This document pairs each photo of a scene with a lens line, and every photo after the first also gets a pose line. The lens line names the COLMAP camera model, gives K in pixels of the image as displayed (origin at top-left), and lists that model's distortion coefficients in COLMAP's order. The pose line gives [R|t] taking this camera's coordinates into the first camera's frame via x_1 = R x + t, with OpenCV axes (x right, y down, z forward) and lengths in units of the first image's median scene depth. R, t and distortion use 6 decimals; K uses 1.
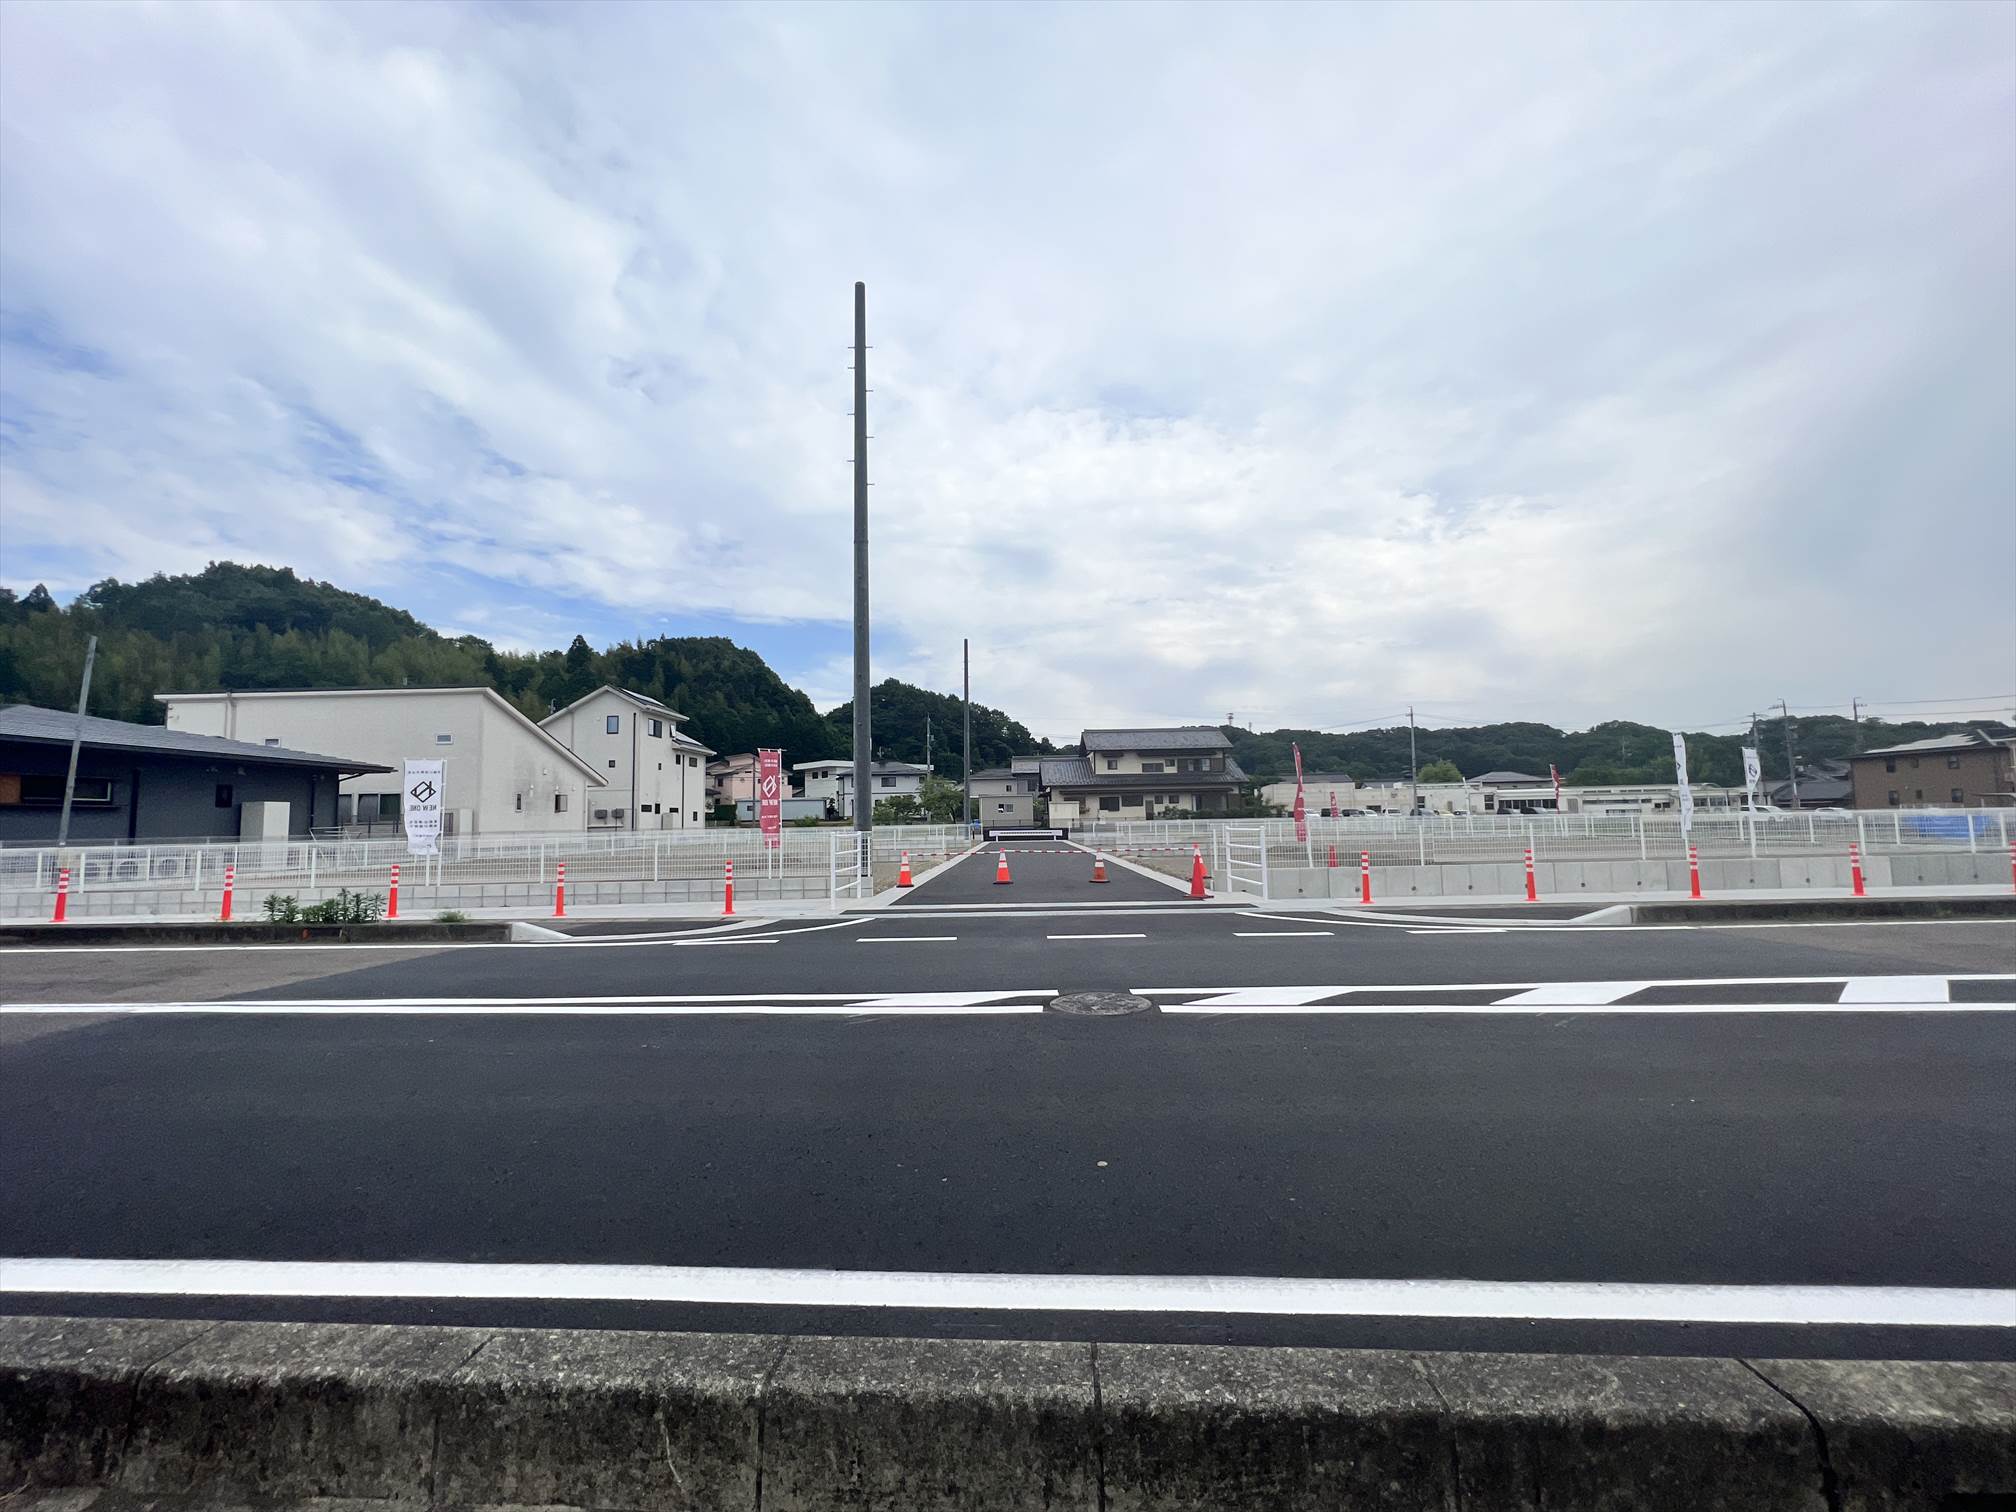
lens RADIAL K [[799.9, 0, 1004.2], [0, 799.9, 754.3], [0, 0, 1]] dist [0.000589, 0.000004]
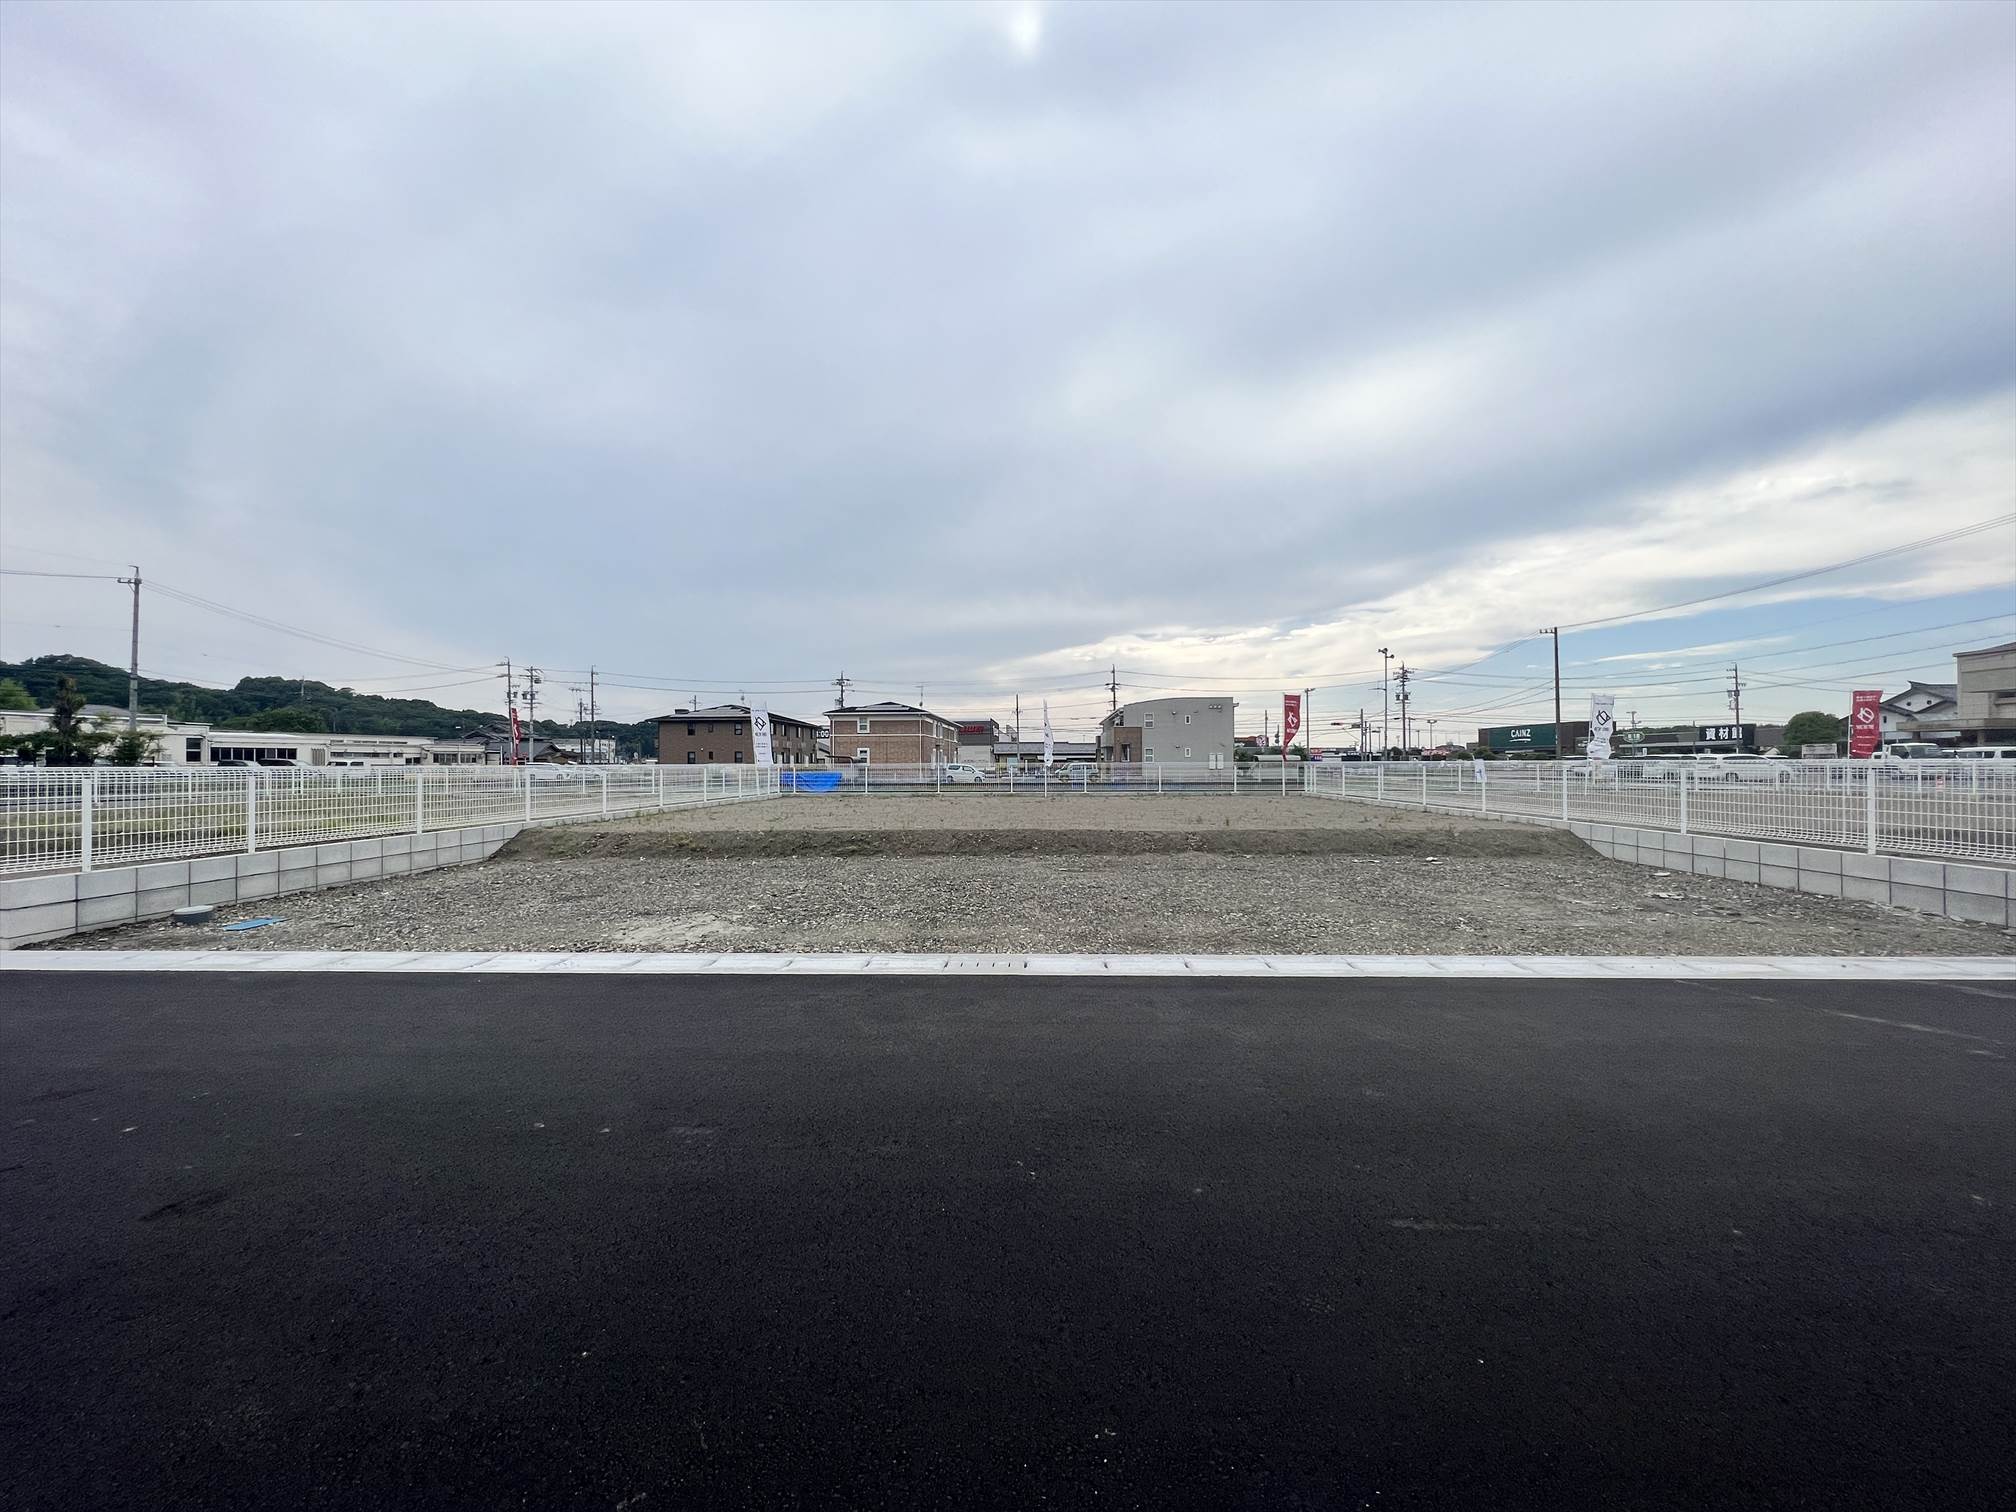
lens RADIAL K [[823.6, 0, 1008.0], [0, 823.6, 756.0], [0, 0, 1]] dist [-0.000326, 0.000047]
pose [[0.039665, 0.028515, 0.998806, -0.036519], [-0.079817, 0.996489, -0.025279, 0.032311], [-0.996020, -0.078719, 0.041801, 0.349362]]
